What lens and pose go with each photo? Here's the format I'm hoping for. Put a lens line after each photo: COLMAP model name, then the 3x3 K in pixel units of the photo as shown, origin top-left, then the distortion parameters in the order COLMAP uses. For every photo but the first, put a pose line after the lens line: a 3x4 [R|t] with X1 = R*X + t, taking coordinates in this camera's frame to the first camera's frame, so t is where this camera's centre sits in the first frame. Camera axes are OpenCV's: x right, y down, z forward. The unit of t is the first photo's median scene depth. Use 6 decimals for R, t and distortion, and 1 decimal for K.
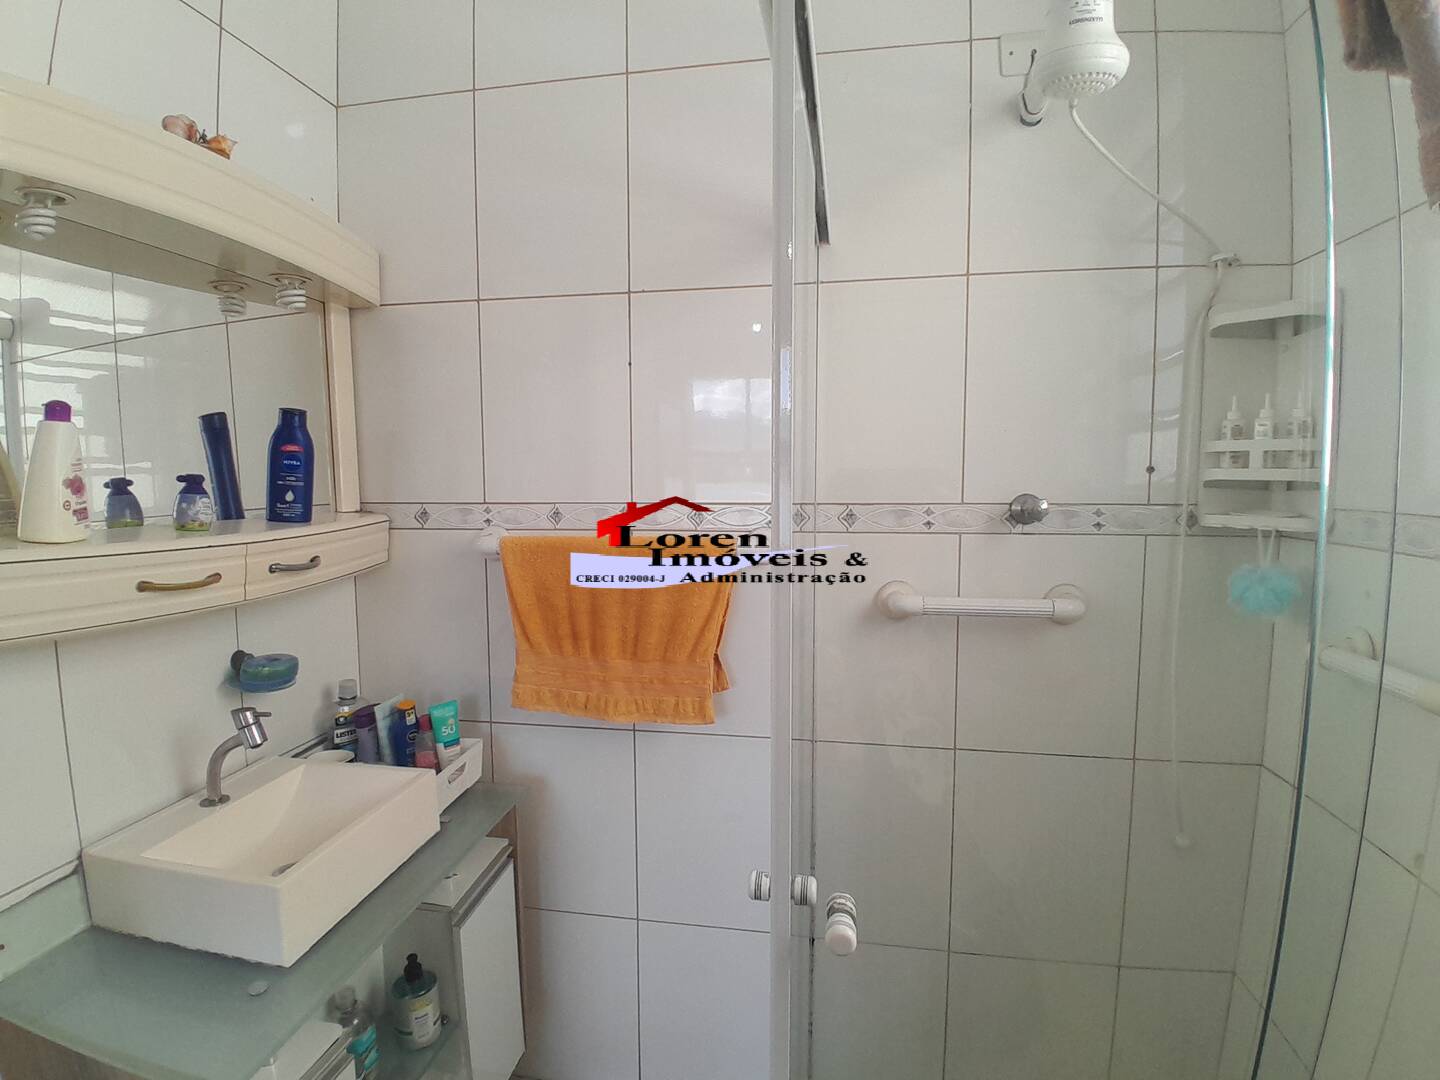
lens RADIAL K [[732.4, 0, 720.0], [0, 732.4, 540.0], [0, 0, 1]] dist [0.015418, -0.052511]
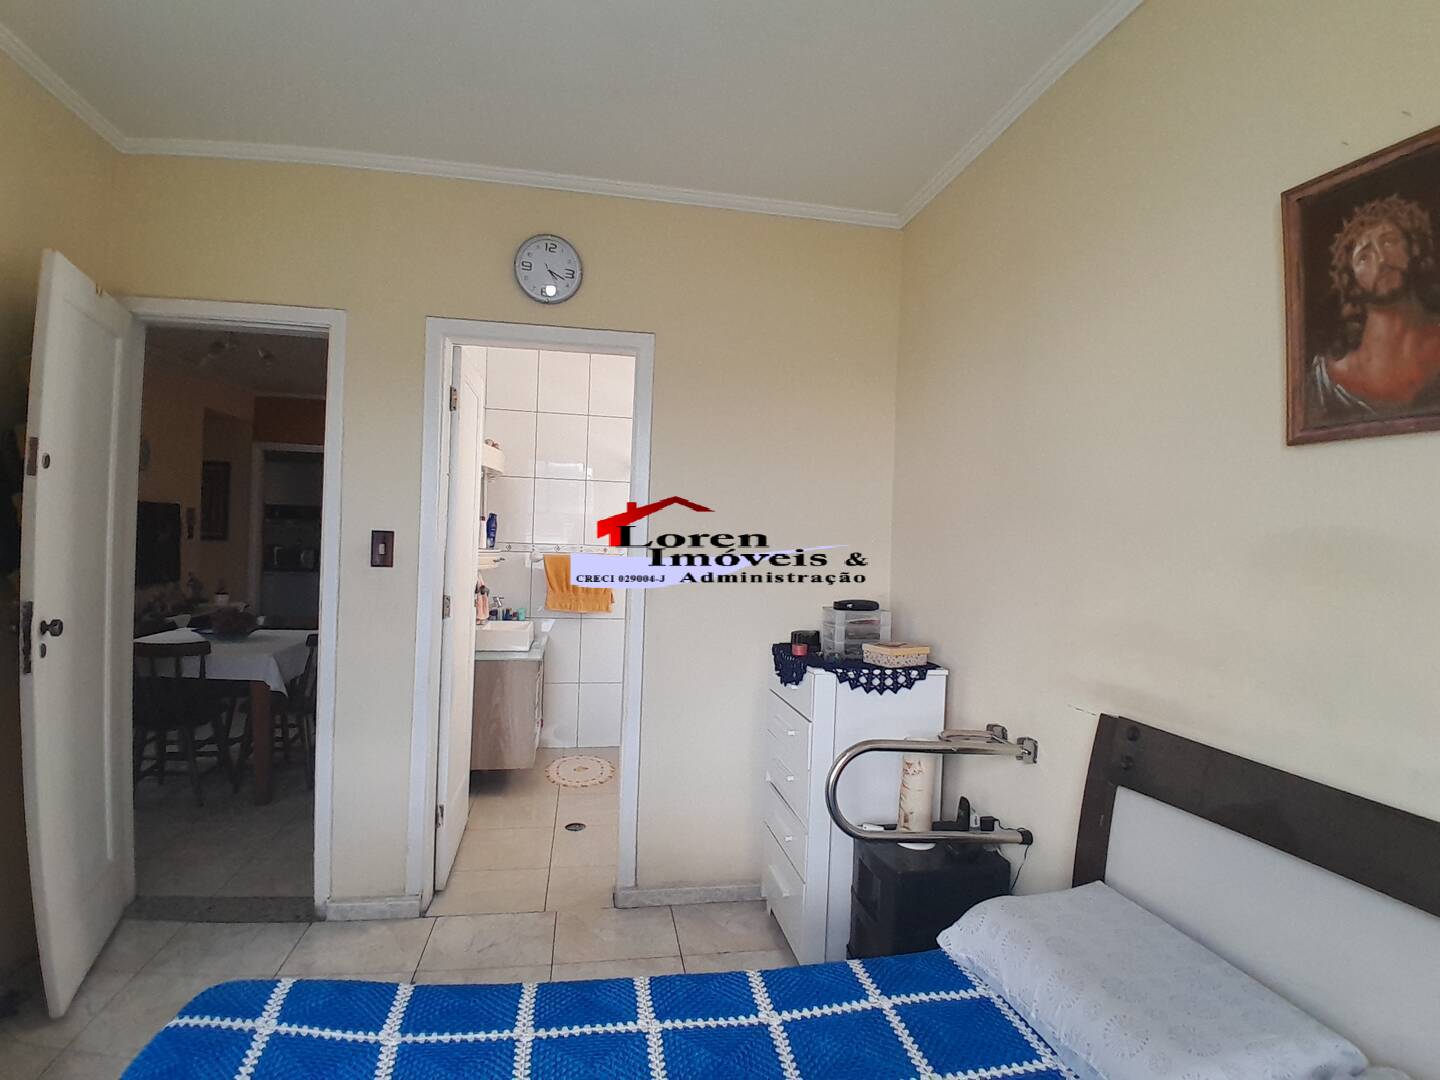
lens RADIAL K [[732.4, 0, 720.0], [0, 732.4, 540.0], [0, 0, 1]] dist [0.015418, -0.052511]
pose [[0.936086, 0.040982, 0.349377, -0.727612], [-0.013217, 0.996587, -0.081488, 0.187755], [-0.351524, 0.071662, 0.933432, -2.333547]]
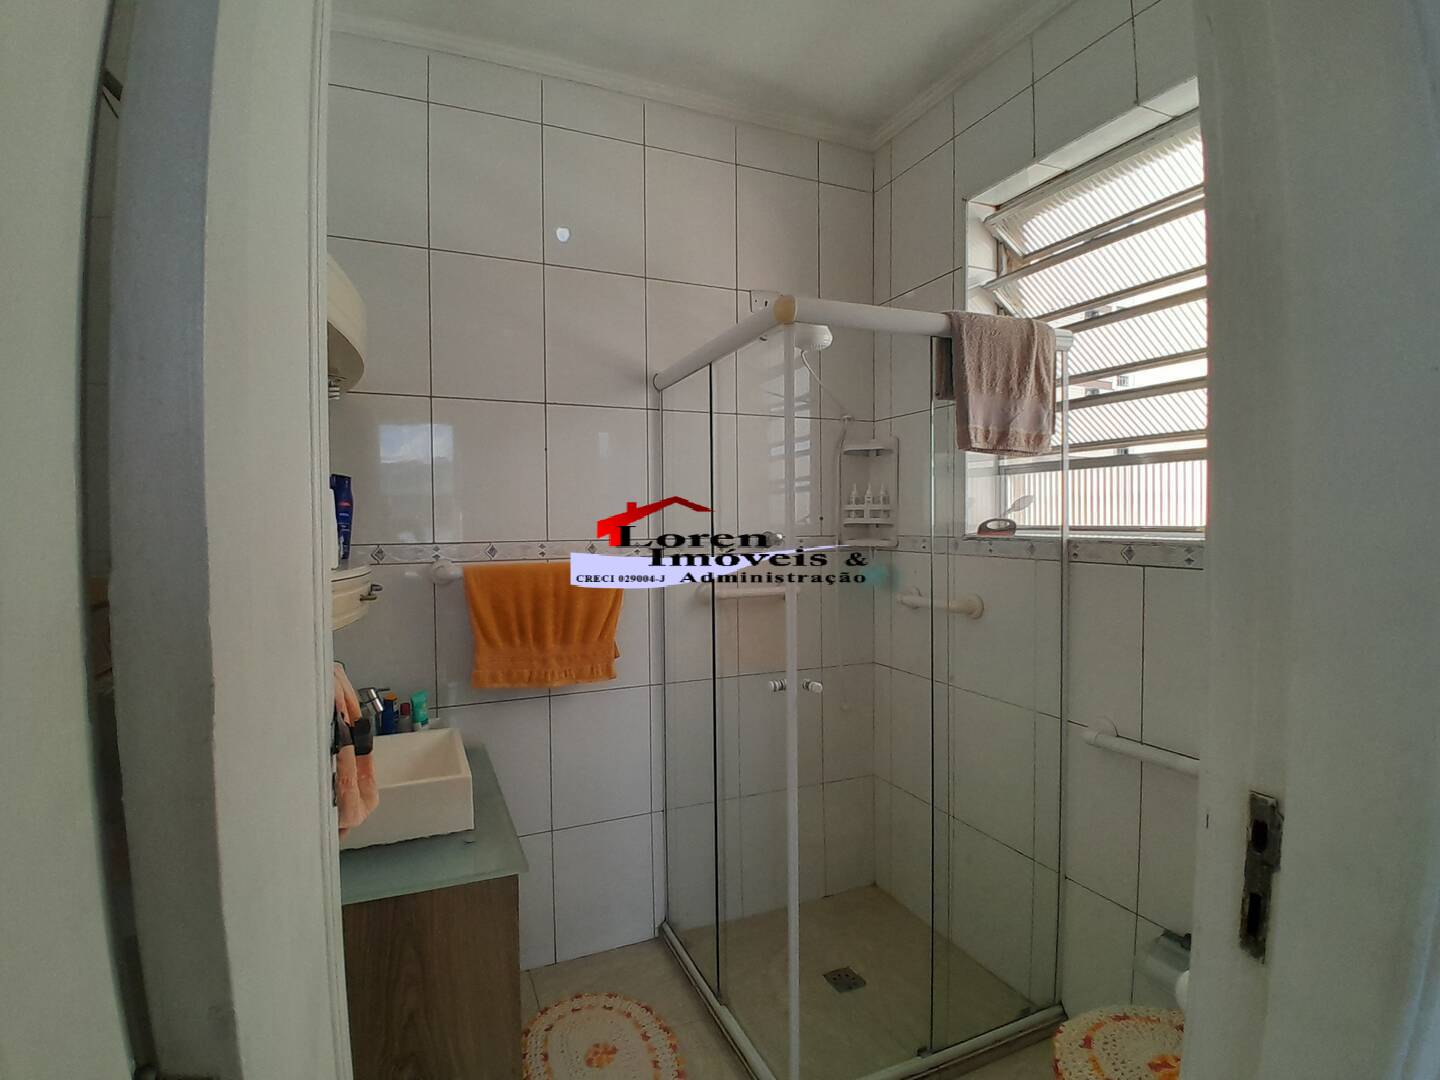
lens RADIAL K [[732.4, 0, 720.0], [0, 732.4, 540.0], [0, 0, 1]] dist [0.015418, -0.052511]
pose [[0.831556, -0.017498, 0.555166, -0.700339], [0.051923, 0.997576, -0.046331, 0.037292], [-0.553009, 0.067353, 0.830448, -0.466797]]
